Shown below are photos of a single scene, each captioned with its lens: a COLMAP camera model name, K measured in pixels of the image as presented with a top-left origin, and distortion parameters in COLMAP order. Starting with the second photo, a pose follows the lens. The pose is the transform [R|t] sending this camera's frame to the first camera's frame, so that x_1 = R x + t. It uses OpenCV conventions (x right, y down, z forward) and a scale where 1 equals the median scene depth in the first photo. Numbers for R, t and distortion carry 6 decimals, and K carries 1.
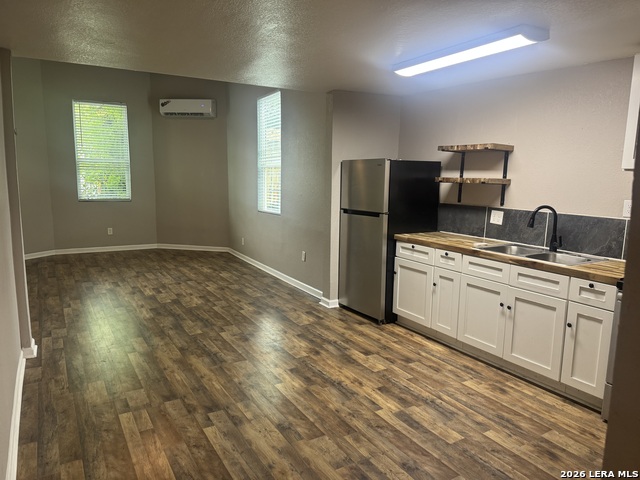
lens RADIAL K [[452.1, 0, 324.2], [0, 452.1, 241.0], [0, 0, 1]] dist [0.037213, -0.039408]
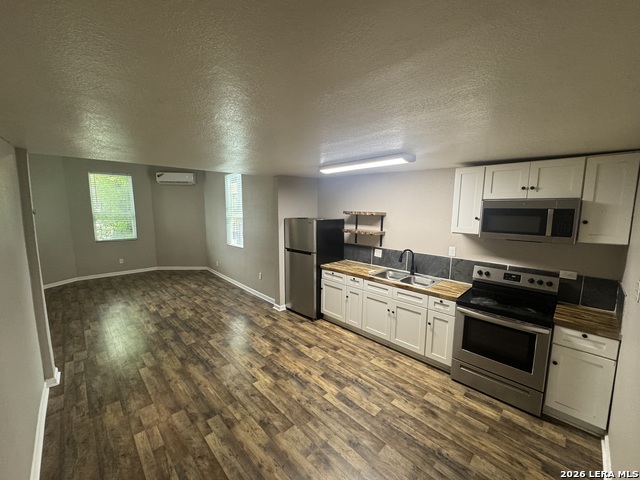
lens RADIAL K [[255.5, 0, 320.4], [0, 255.5, 239.8], [0, 0, 1]] dist [-0.002159, 0.001378]
pose [[0.974235, -0.036351, 0.222586, -0.051020], [0.041133, 0.999011, -0.016881, -0.101181], [-0.221753, 0.025602, 0.974767, 0.108258]]
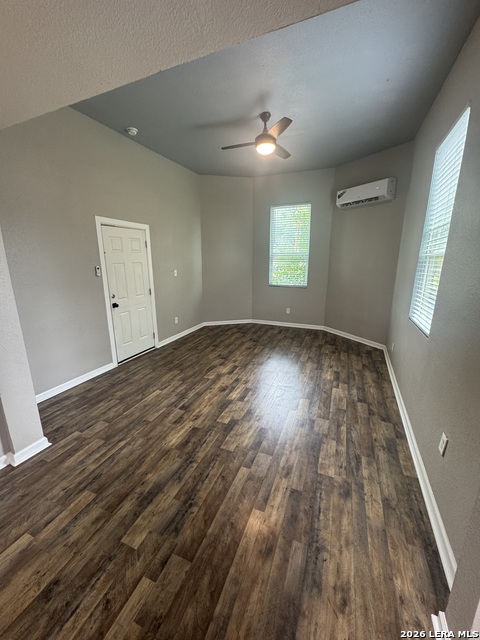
lens RADIAL K [[255.5, 0, 241.6], [0, 255.5, 318.4], [0, 0, 1]] dist [-0.002159, 0.001378]
pose [[0.593739, 0.167397, -0.787053, 0.027695], [-0.104169, 0.985881, 0.131102, -0.162450], [0.797886, 0.004146, 0.602794, 0.957410]]
